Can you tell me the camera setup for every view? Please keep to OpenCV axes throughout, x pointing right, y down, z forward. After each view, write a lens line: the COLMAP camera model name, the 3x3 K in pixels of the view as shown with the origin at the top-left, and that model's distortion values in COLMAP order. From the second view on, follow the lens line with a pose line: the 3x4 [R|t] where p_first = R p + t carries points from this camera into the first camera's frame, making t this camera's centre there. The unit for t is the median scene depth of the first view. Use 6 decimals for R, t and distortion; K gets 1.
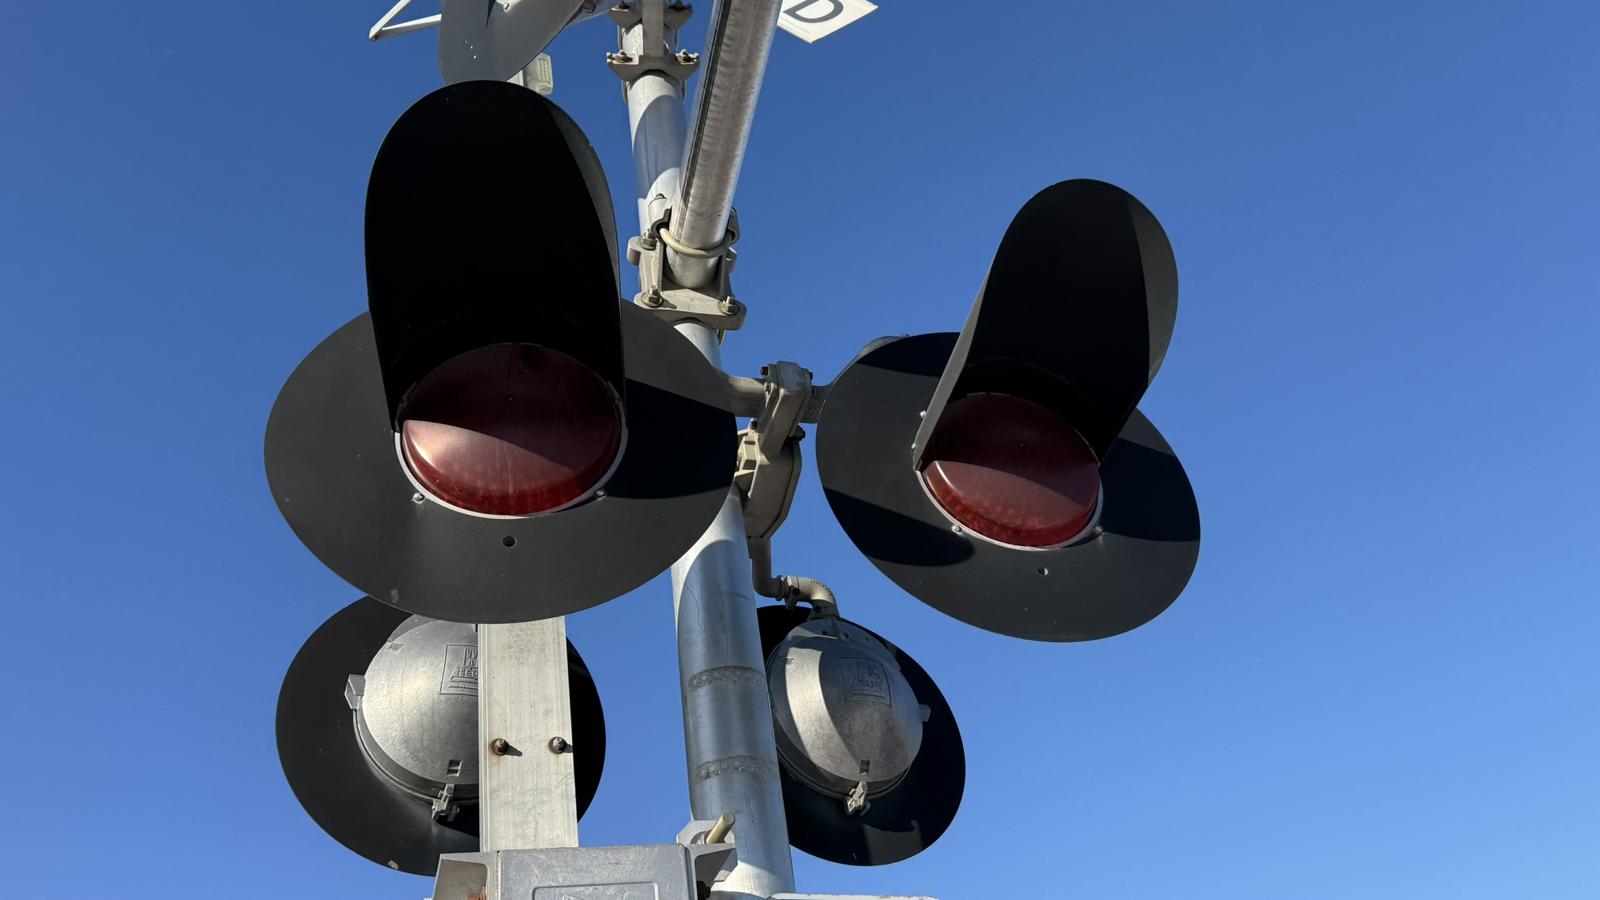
lens RADIAL K [[1082.4, 0, 782.0], [0, 1082.4, 449.5], [0, 0, 1]] dist [0.097087, -0.126474]
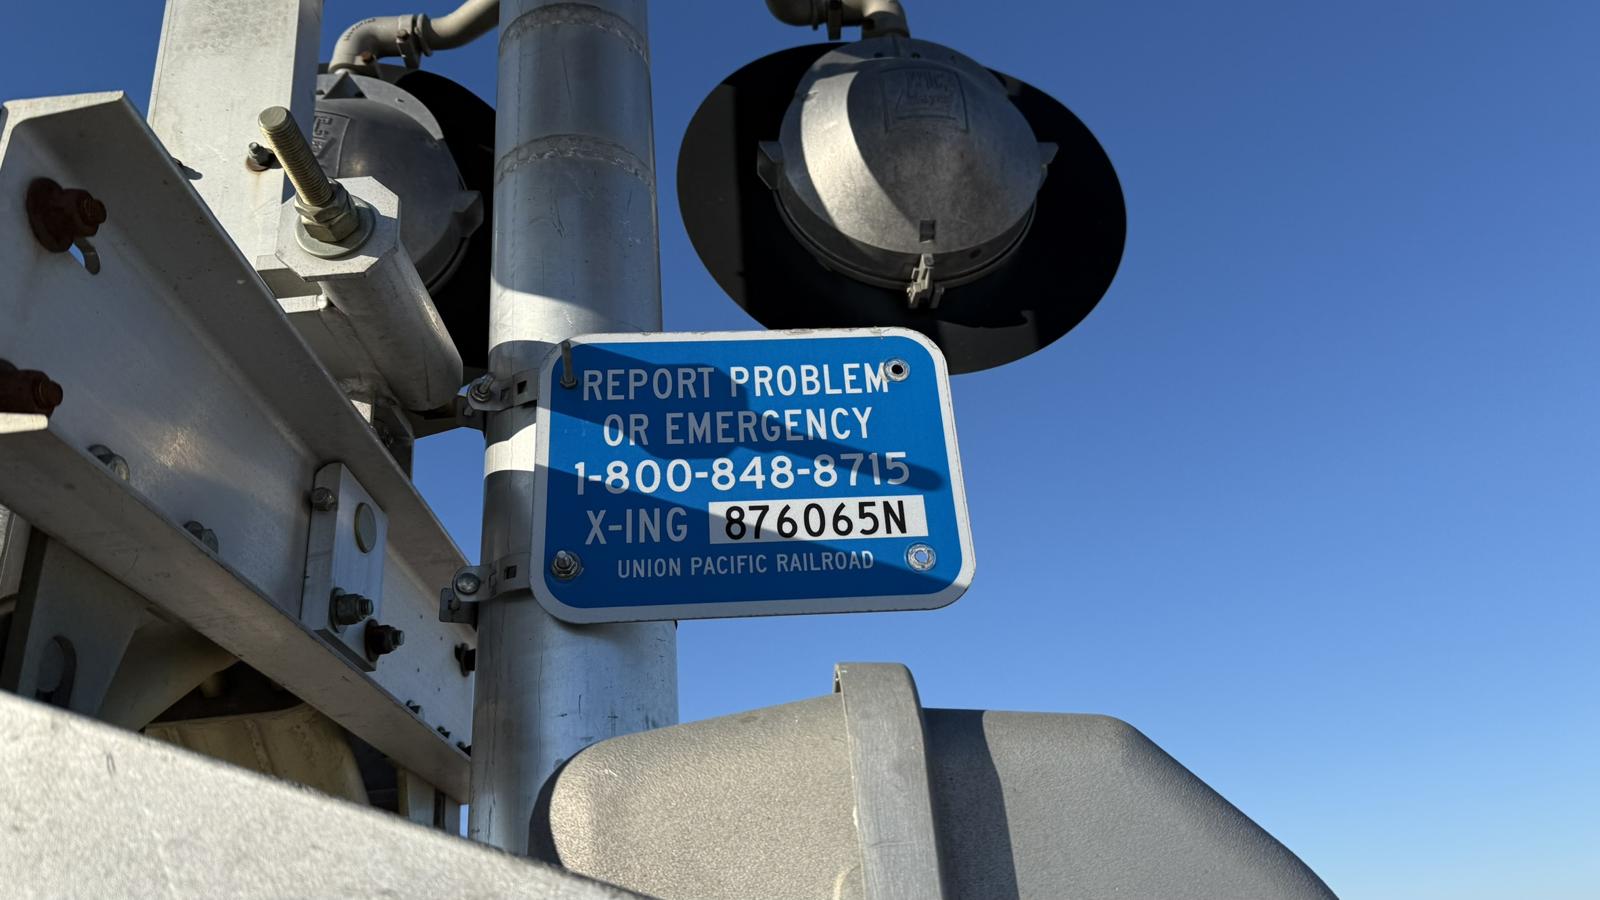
lens RADIAL K [[1082.4, 0, 782.0], [0, 1082.4, 449.5], [0, 0, 1]] dist [0.097087, -0.126474]
pose [[0.948167, -0.083423, -0.306627, 0.177782], [0.163925, 0.955033, 0.247063, 0.242046], [0.272228, -0.284521, 0.919206, 0.363903]]
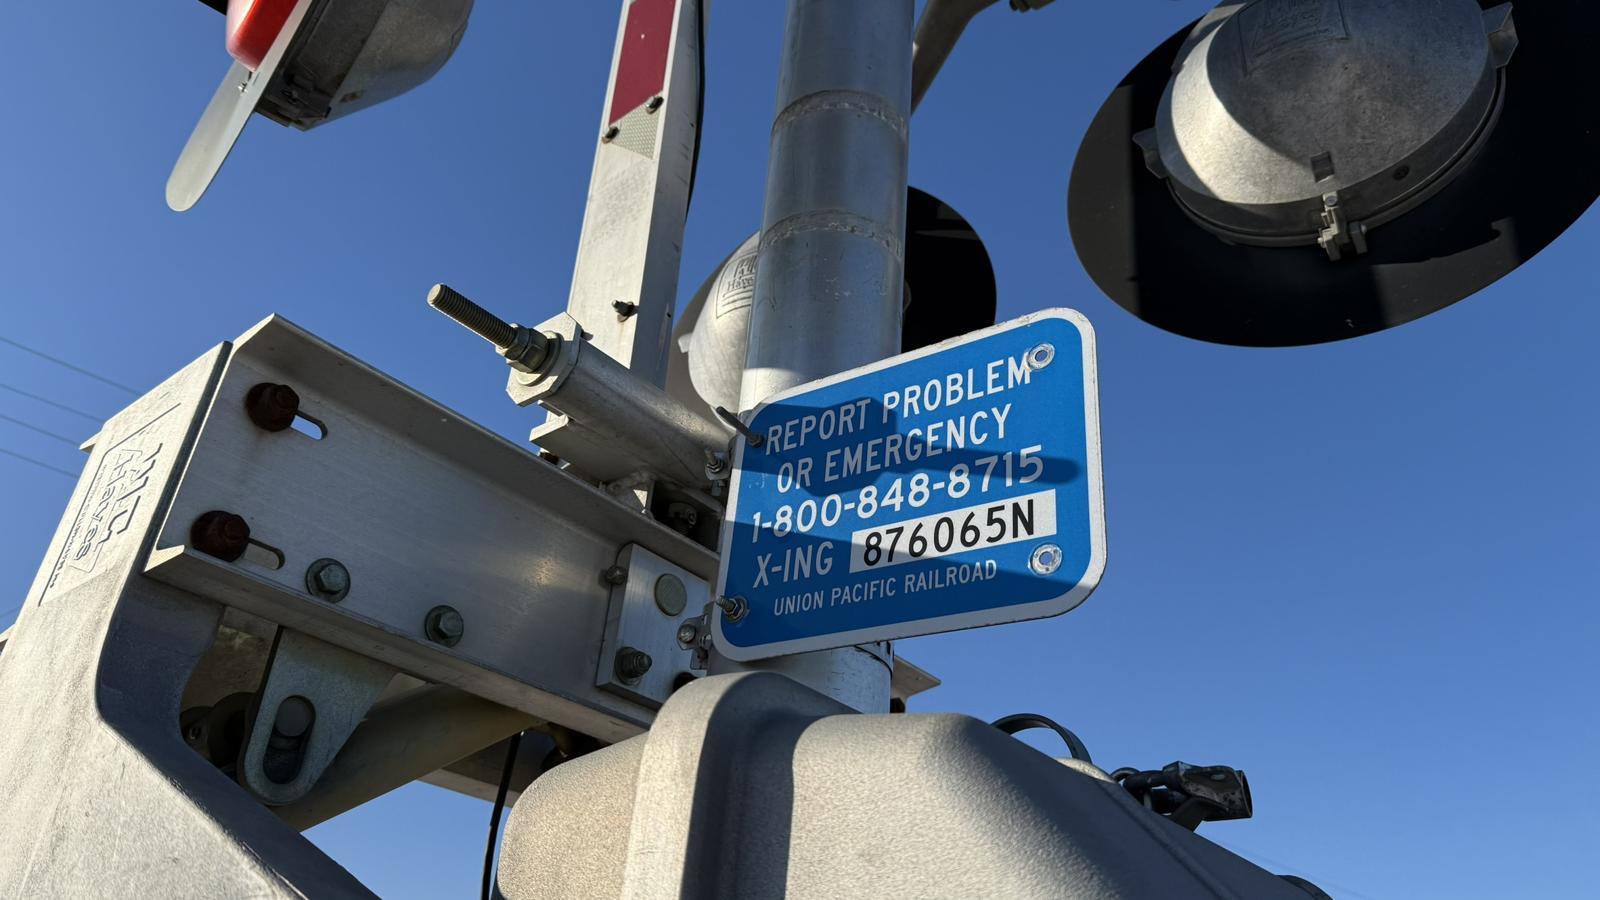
lens RADIAL K [[1092.6, 0, 833.1], [0, 1092.6, 459.9], [0, 0, 1]] dist [0.027365, -0.003563]
pose [[0.548972, -0.252013, -0.796944, 0.331551], [0.425066, 0.905139, 0.006578, 0.314406], [0.719687, -0.342365, 0.604018, 0.463013]]
